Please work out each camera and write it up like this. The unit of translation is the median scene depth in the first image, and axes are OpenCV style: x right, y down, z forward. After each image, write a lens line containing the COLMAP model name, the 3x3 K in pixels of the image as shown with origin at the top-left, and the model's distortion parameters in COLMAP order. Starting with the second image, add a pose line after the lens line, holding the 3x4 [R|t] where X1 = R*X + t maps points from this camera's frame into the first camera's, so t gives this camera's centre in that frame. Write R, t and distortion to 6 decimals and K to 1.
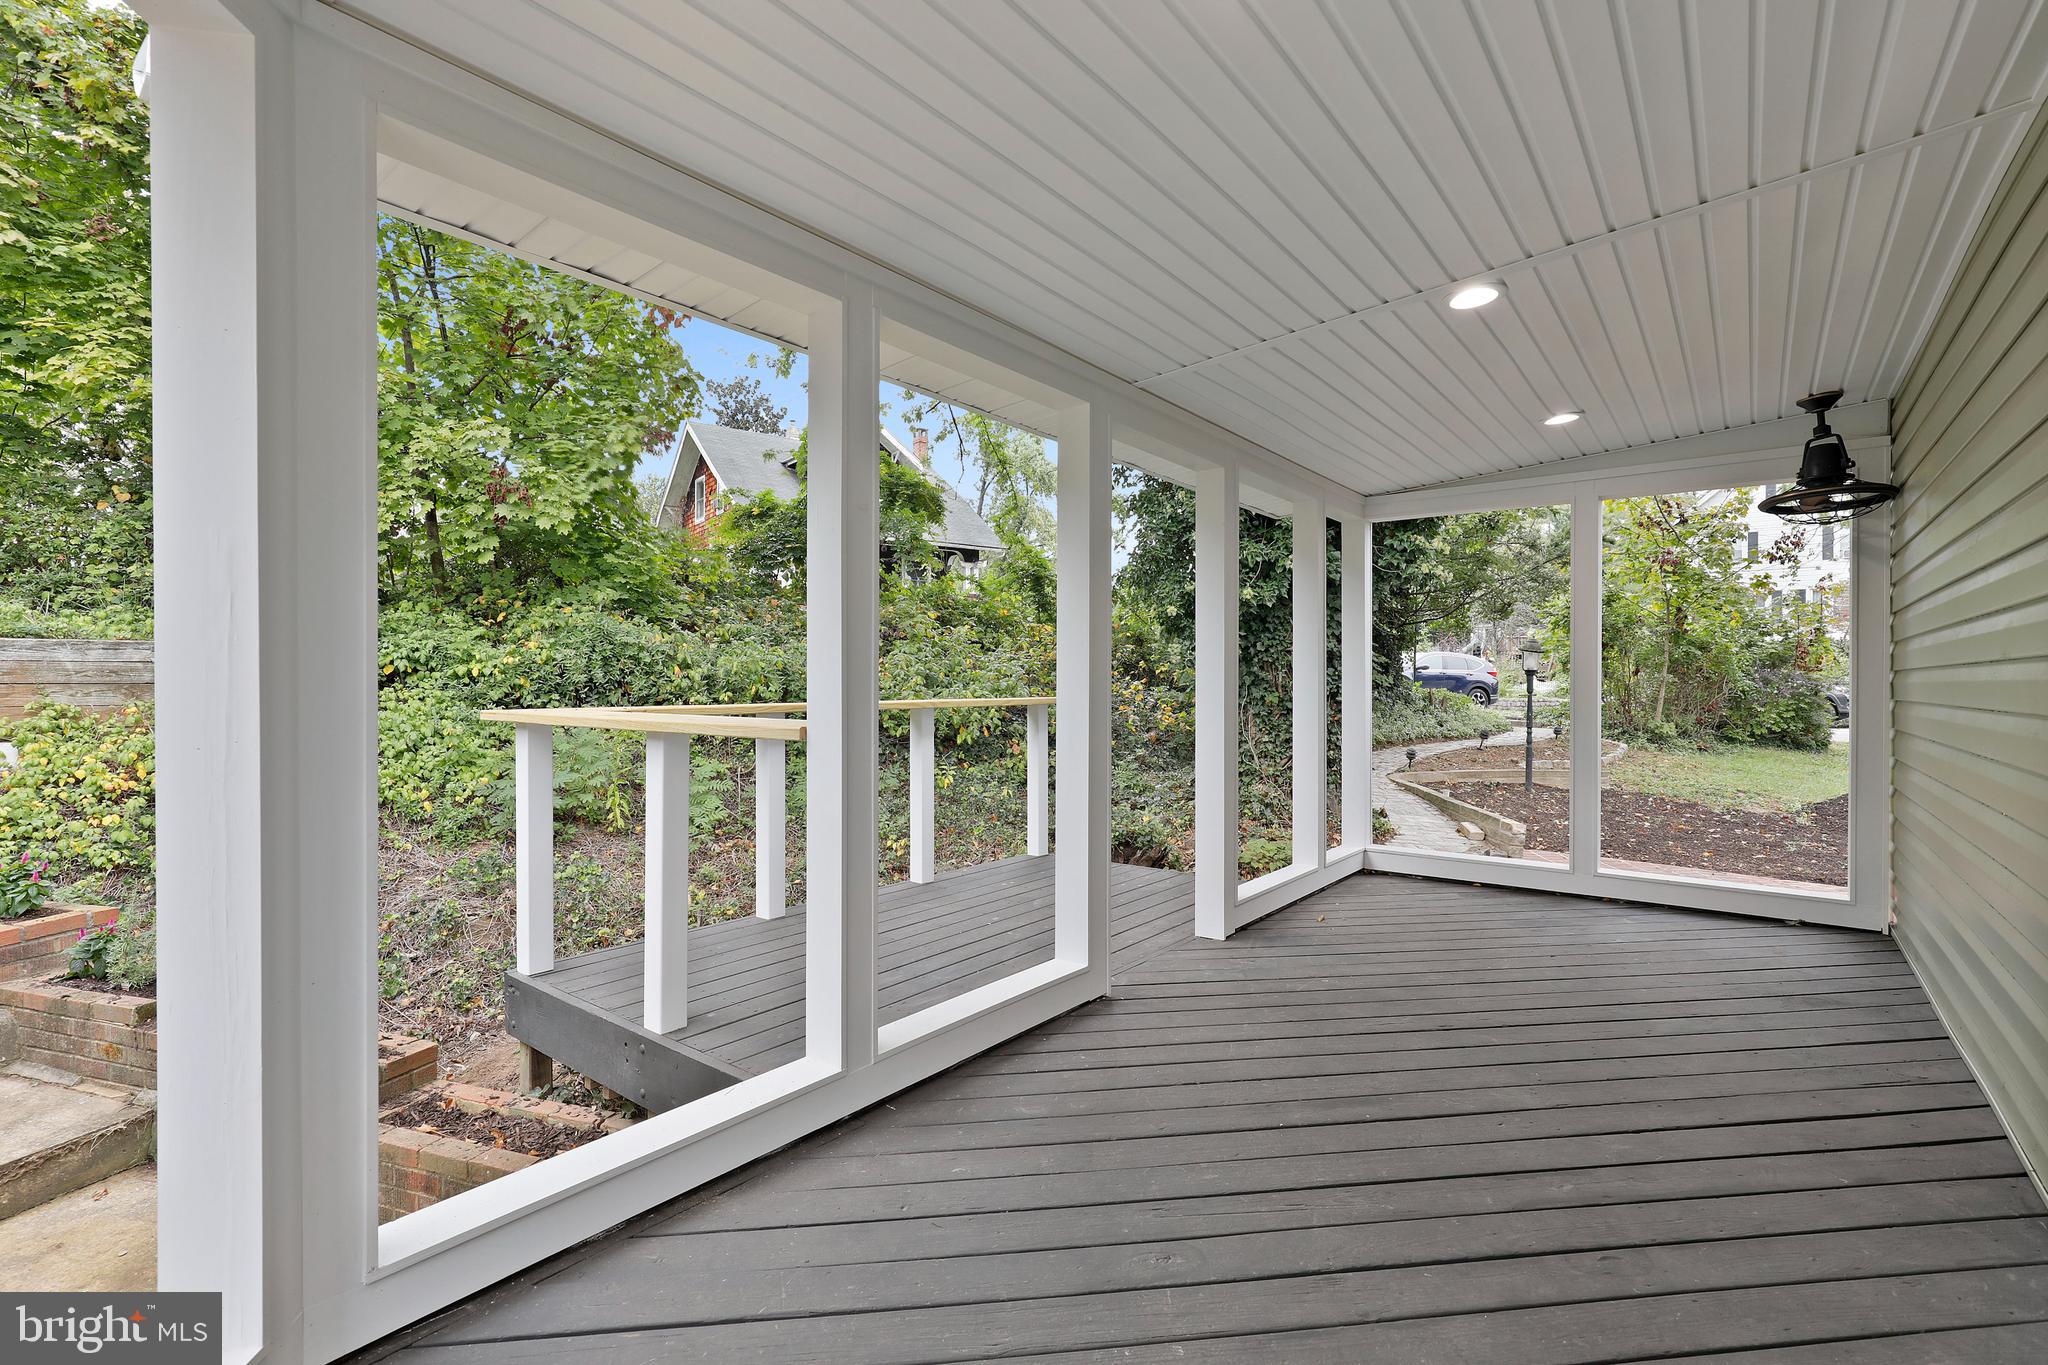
lens RADIAL K [[923.9, 0, 1028.2], [0, 923.9, 678.5], [0, 0, 1]] dist [-0.014501, 0.001101]
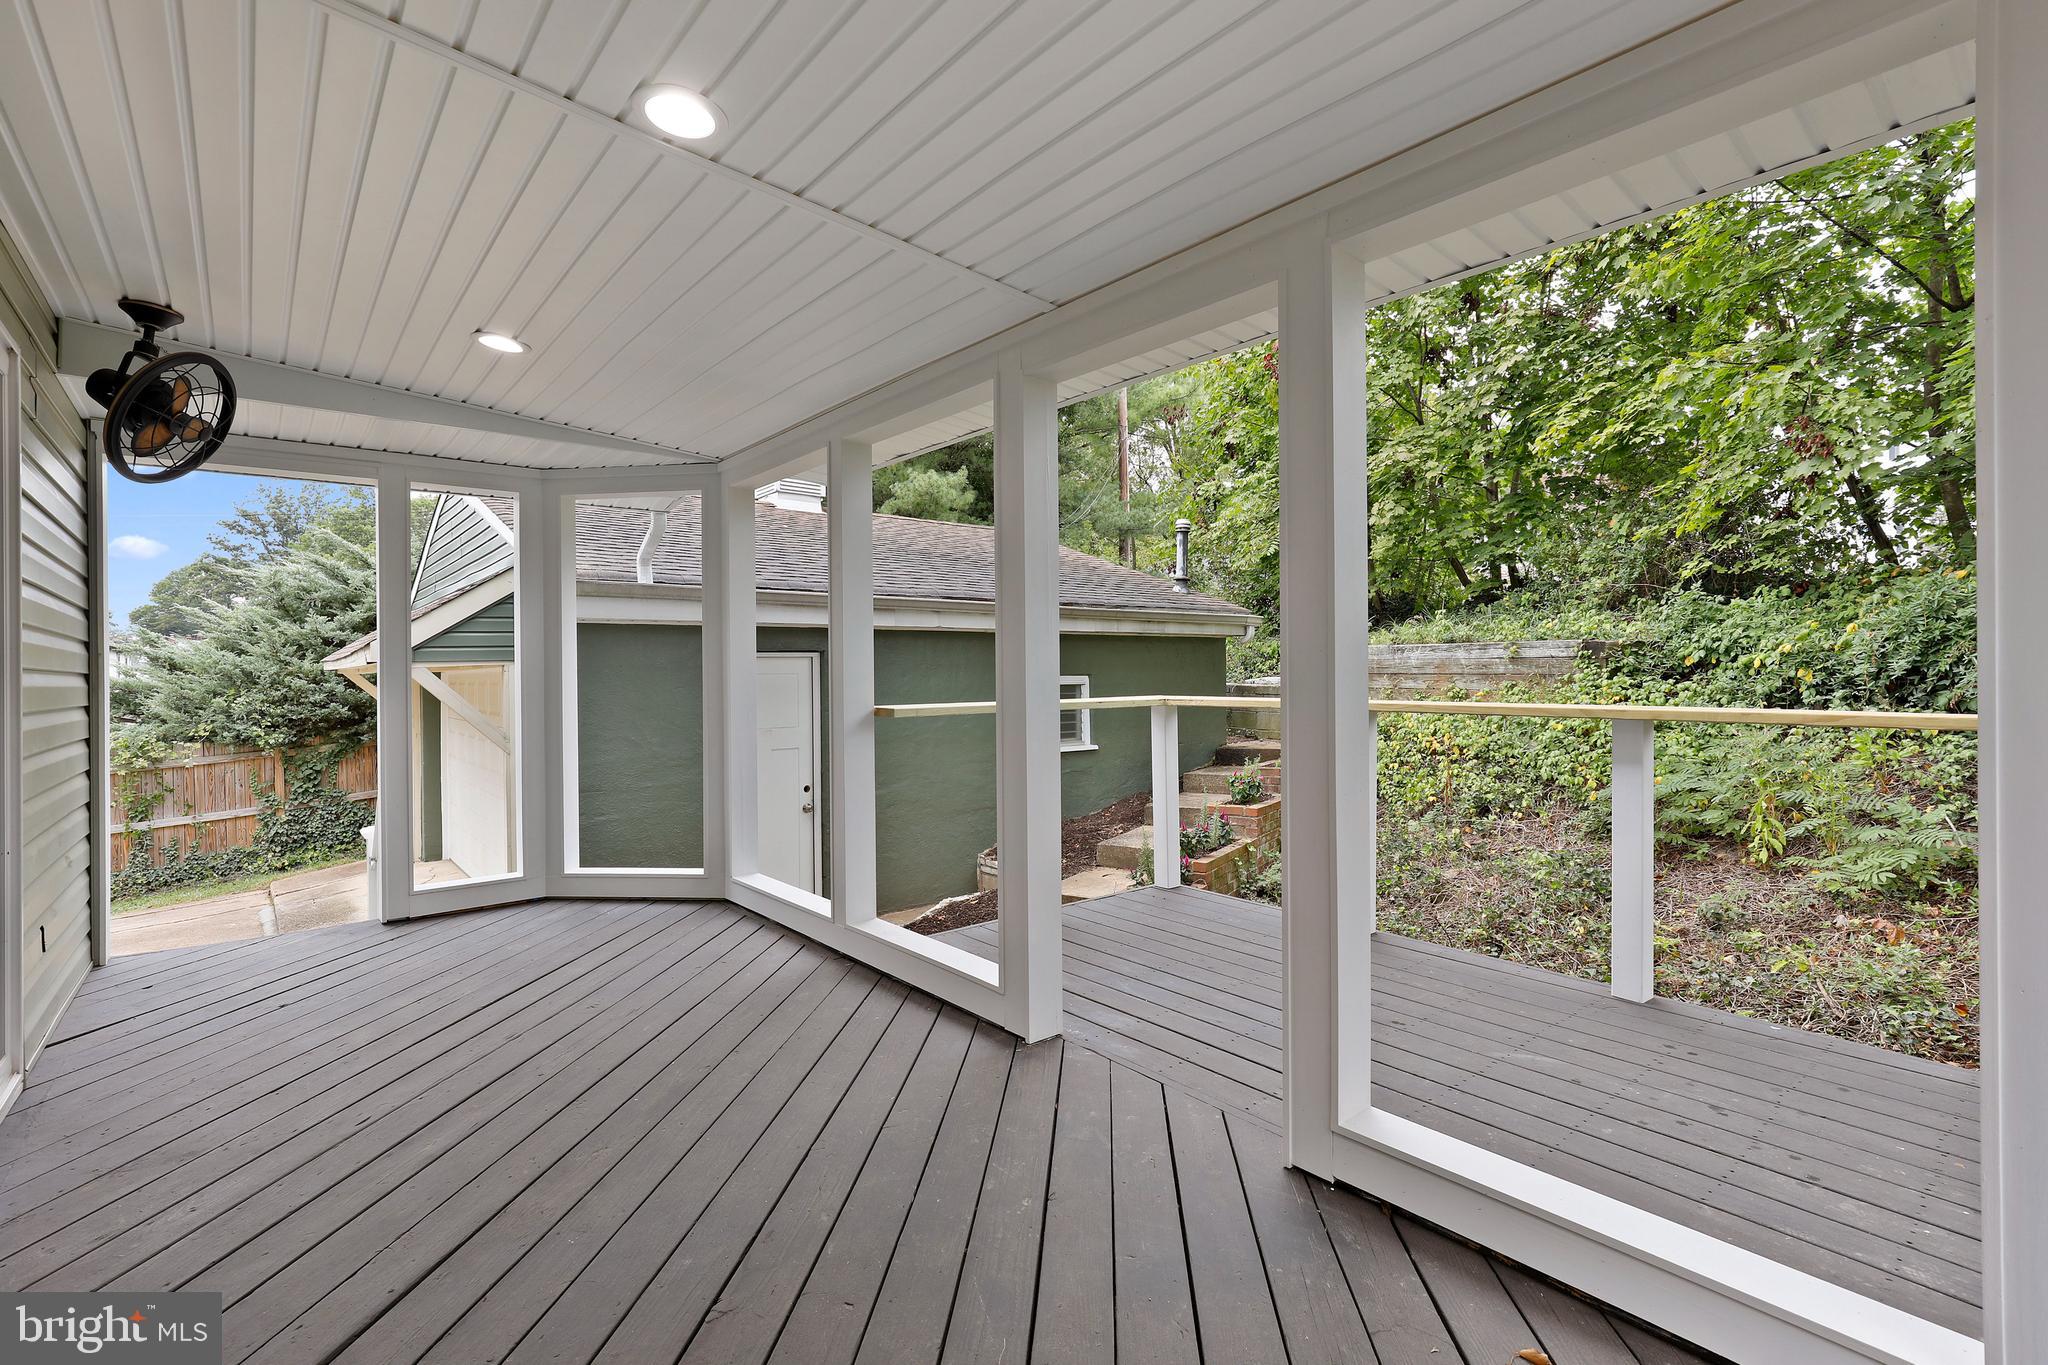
lens RADIAL K [[923.9, 0, 1028.2], [0, 923.9, 678.5], [0, 0, 1]] dist [-0.014501, 0.001101]
pose [[-0.194467, 0.007183, -0.980883, 0.901304], [0.003026, 0.999973, 0.006723, 0.000628], [0.980904, -0.001661, -0.194484, 1.142740]]
